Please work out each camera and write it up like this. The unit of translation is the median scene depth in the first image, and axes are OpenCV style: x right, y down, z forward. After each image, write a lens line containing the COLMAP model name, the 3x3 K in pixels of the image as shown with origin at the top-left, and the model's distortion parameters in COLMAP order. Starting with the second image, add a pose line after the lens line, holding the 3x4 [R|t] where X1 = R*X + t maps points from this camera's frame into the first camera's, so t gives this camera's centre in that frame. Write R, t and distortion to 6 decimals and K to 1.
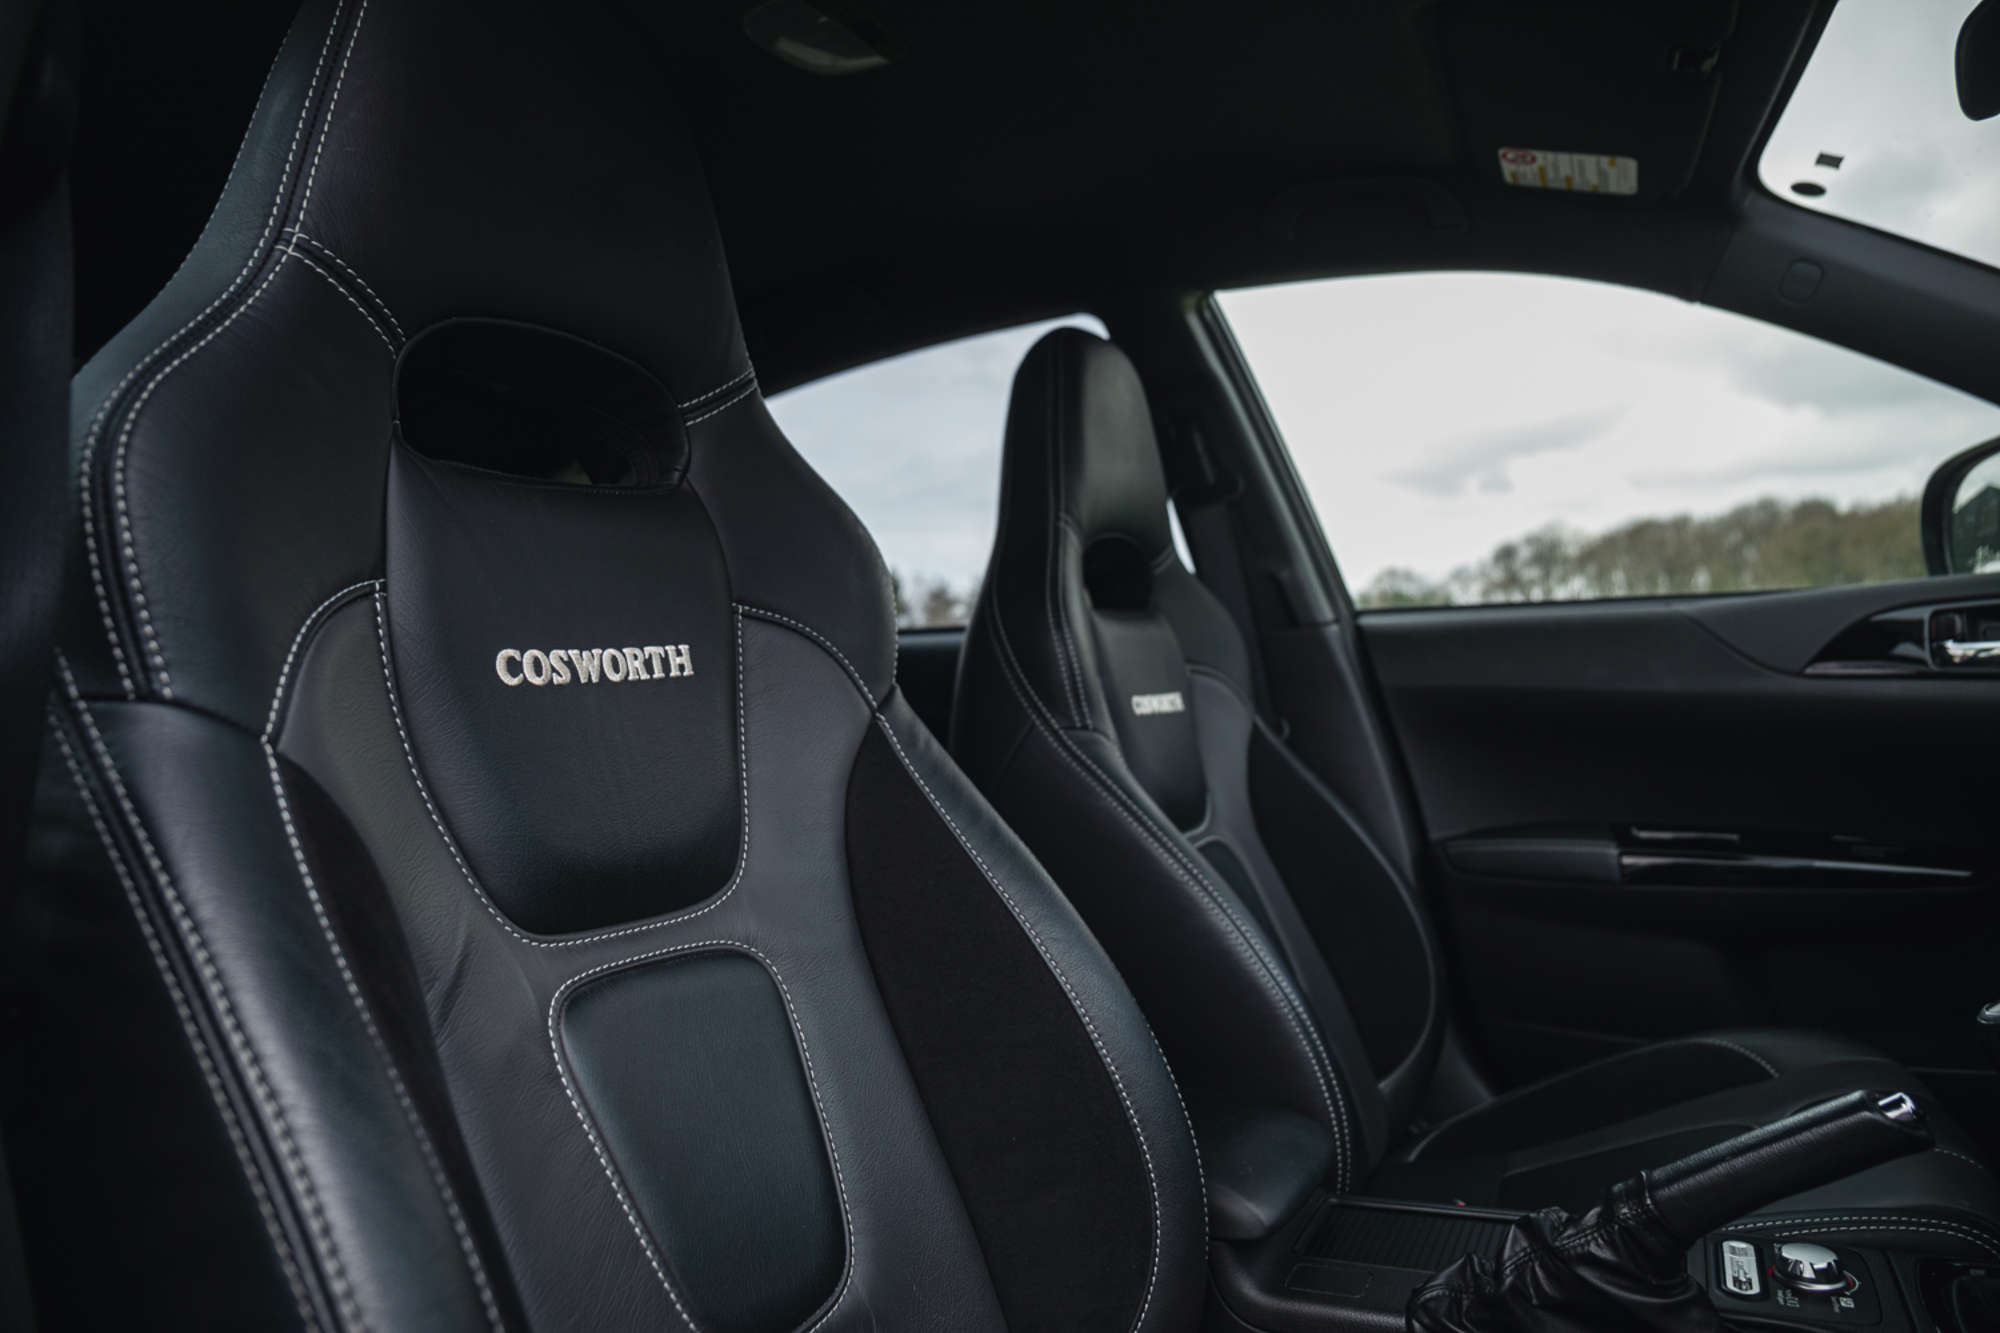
lens RADIAL K [[1331.4, 0, 1000.0], [0, 1331.4, 666.5], [0, 0, 1]] dist [-0.092391, 0.065517]
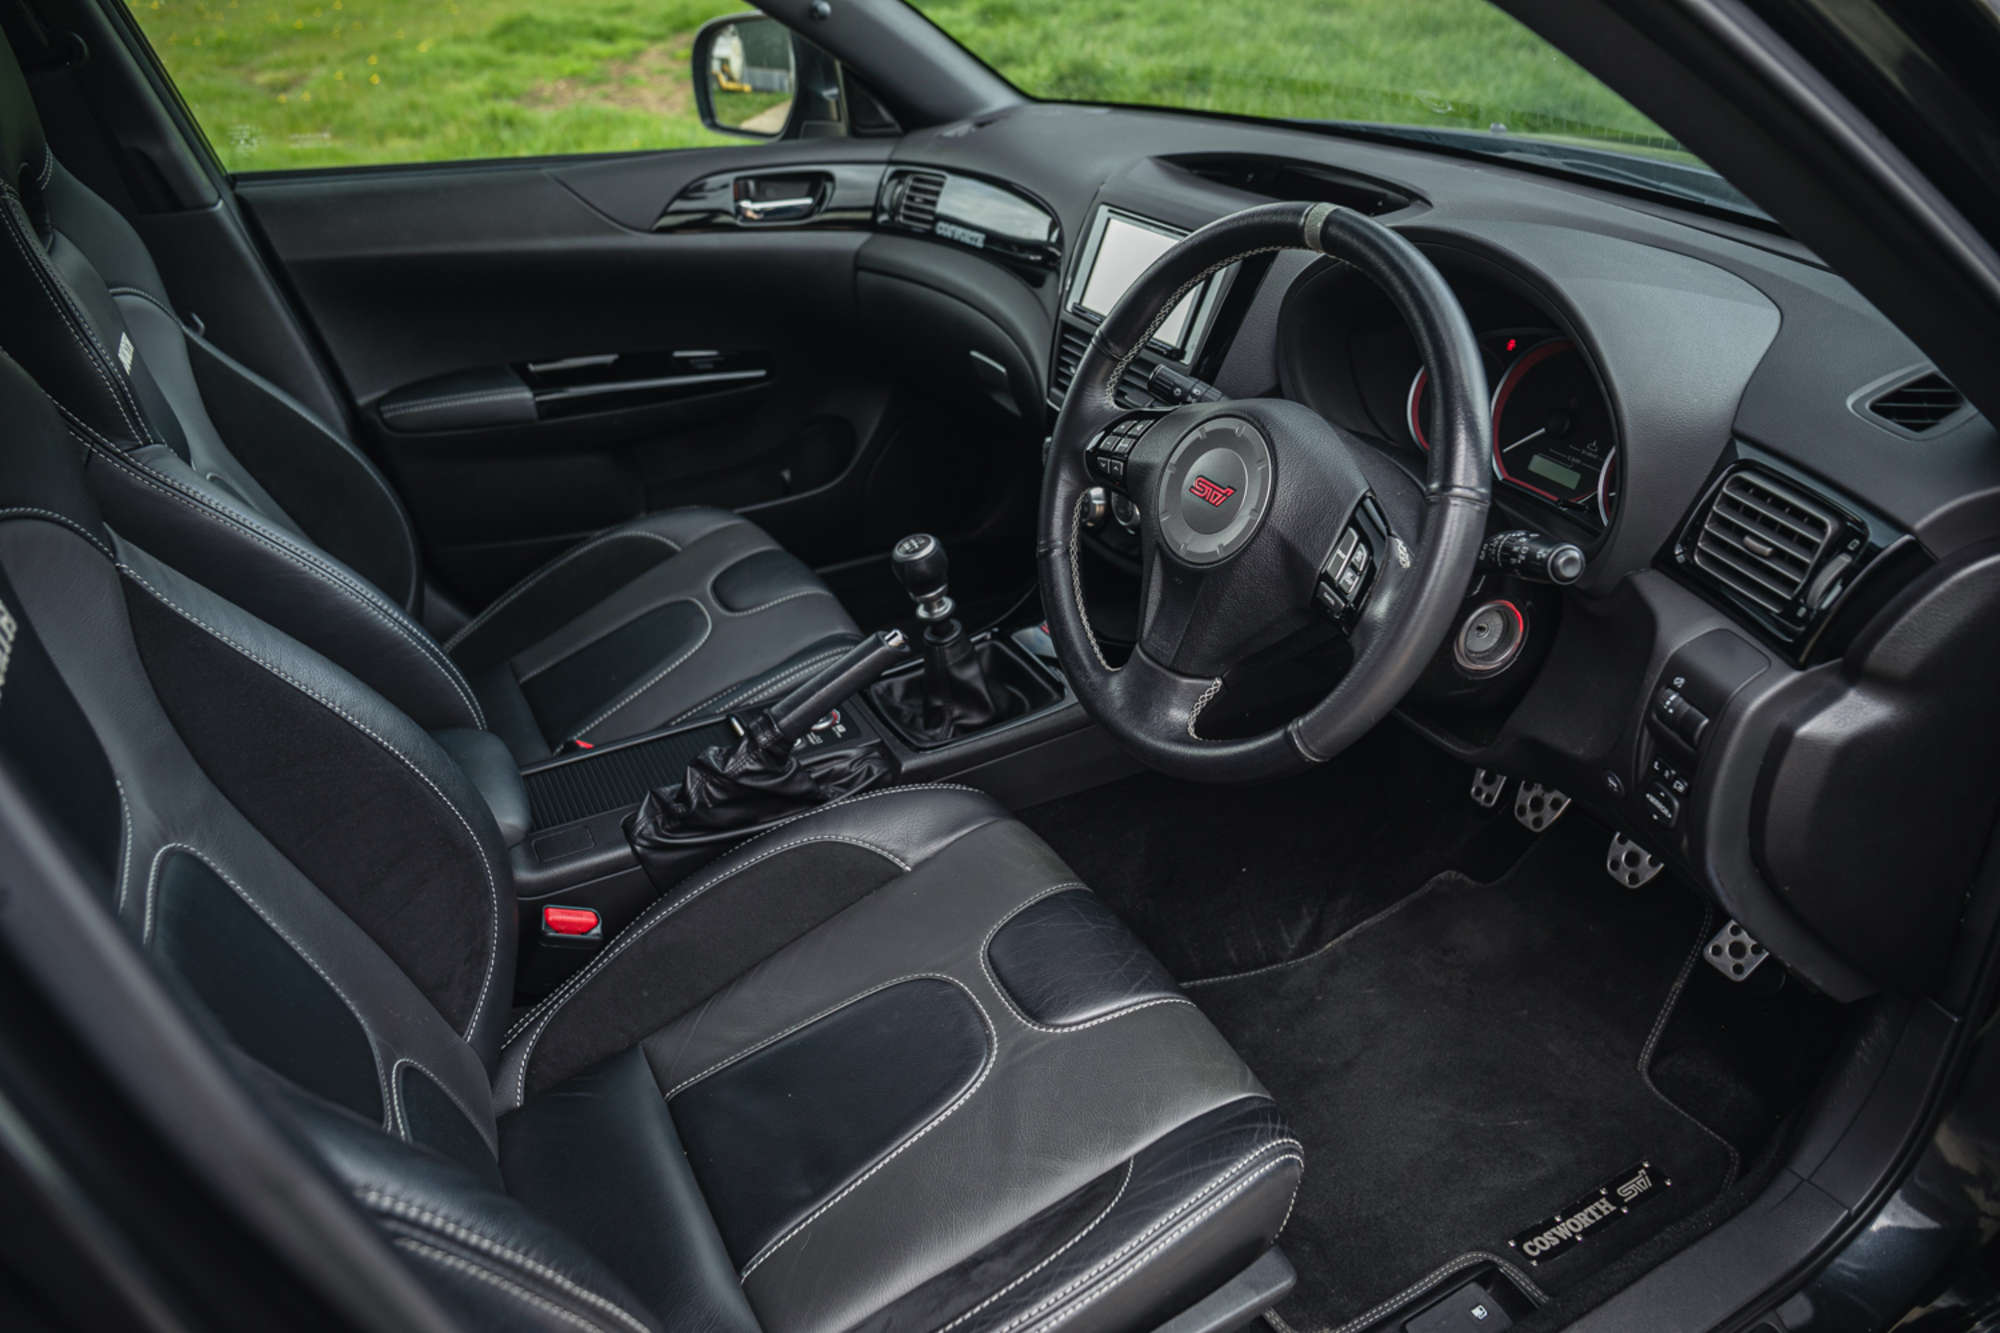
lens RADIAL K [[1331.4, 0, 1000.0], [0, 1331.4, 666.5], [0, 0, 1]] dist [-0.092391, 0.065517]
pose [[0.567142, -0.356681, 0.742381, -0.272513], [-0.045092, 0.886564, 0.460403, -0.217040], [-0.822385, -0.294589, 0.486724, -0.009317]]
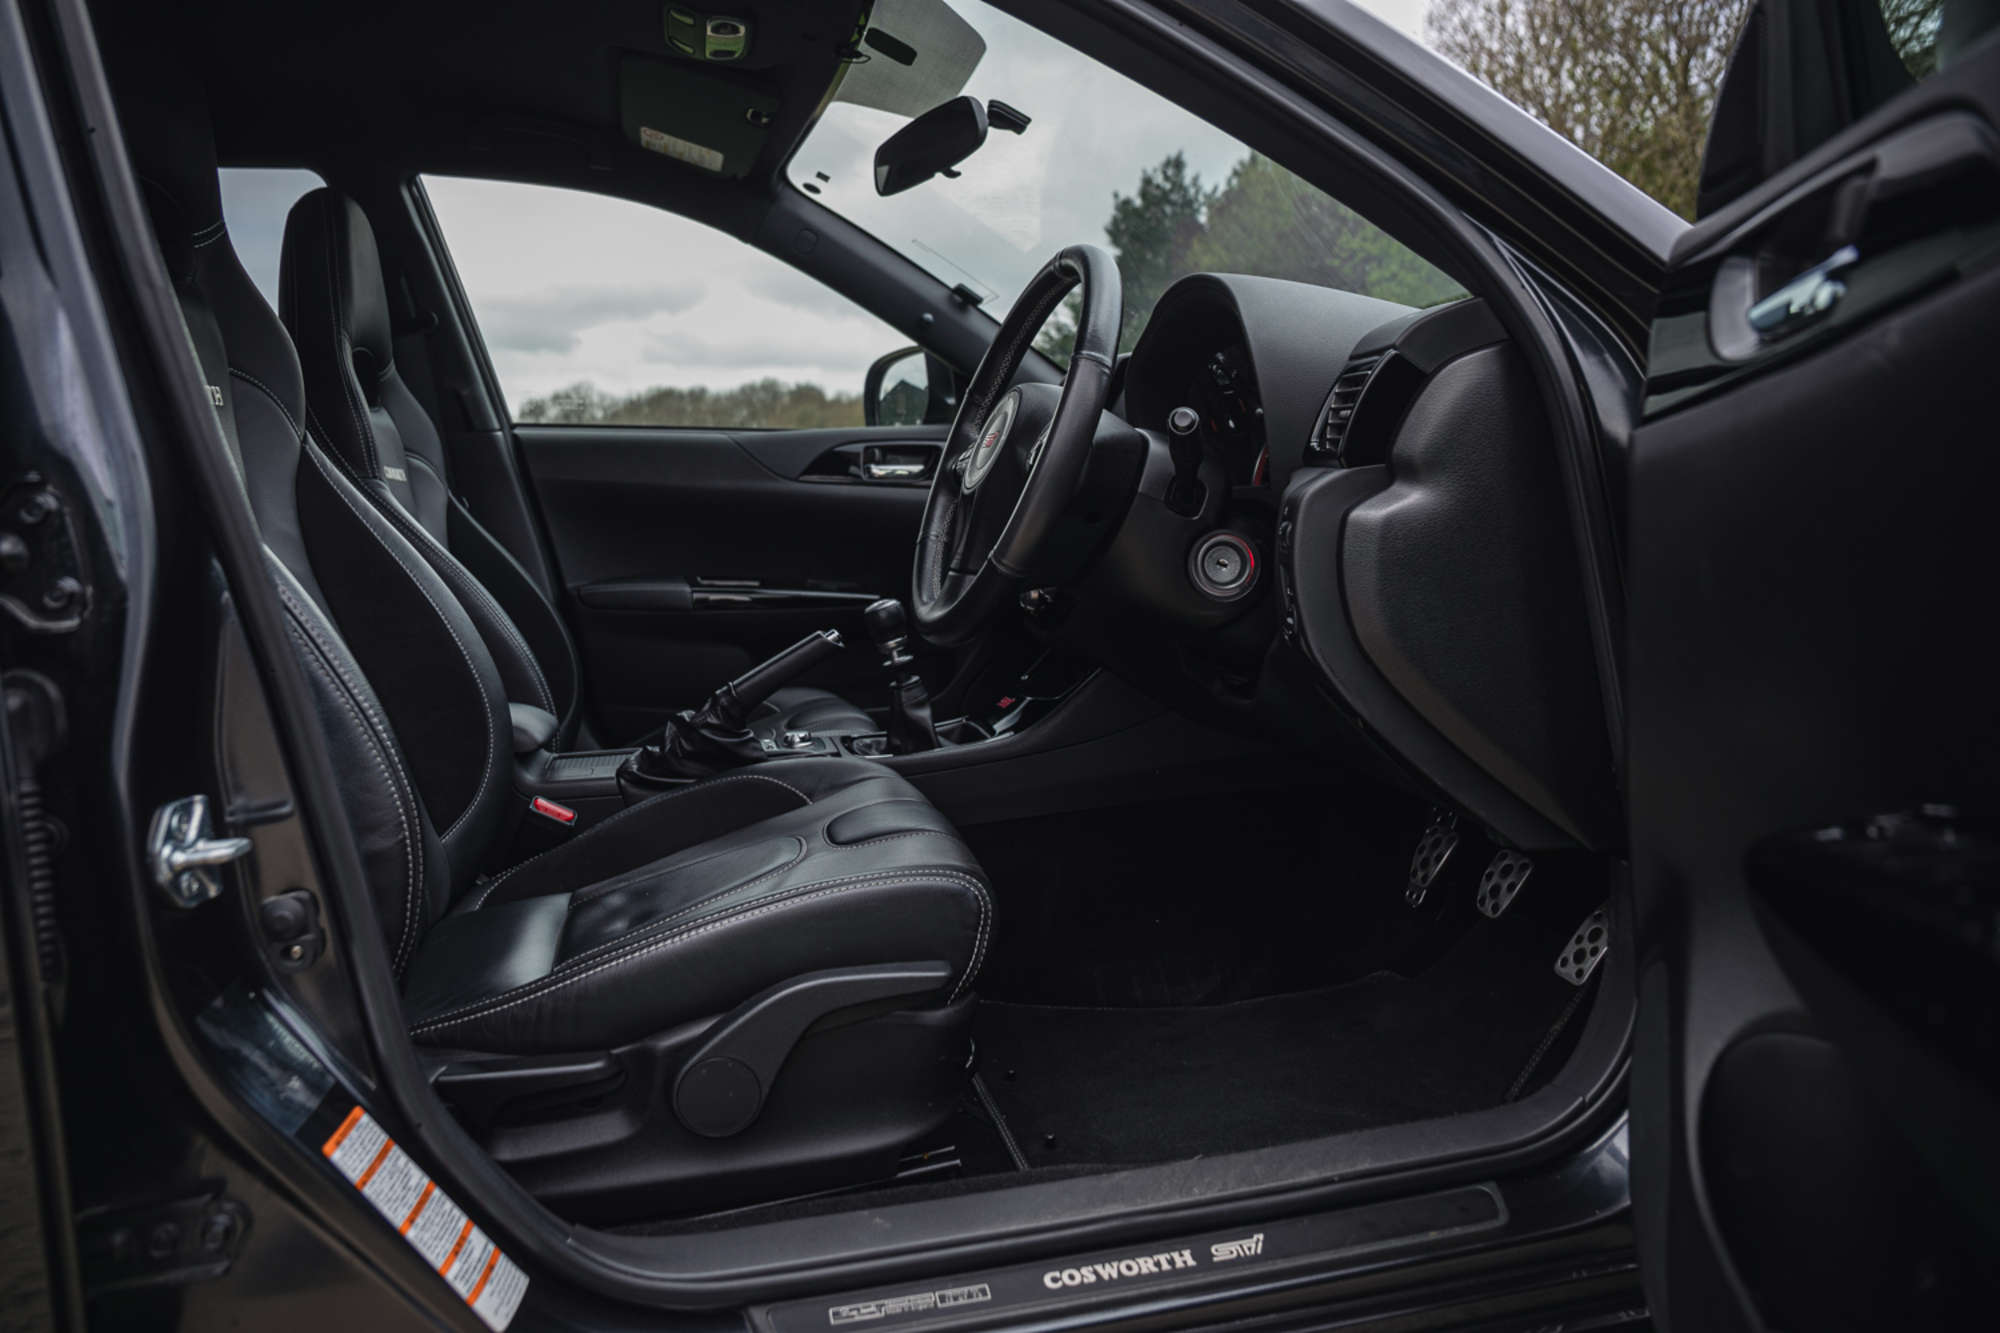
lens RADIAL K [[1331.4, 0, 1000.0], [0, 1331.4, 666.5], [0, 0, 1]] dist [-0.092391, 0.065517]
pose [[0.758884, -0.032431, 0.650418, -0.290388], [-0.038132, 0.994833, 0.094094, 0.073071], [-0.650108, -0.096208, 0.753726, -0.460351]]
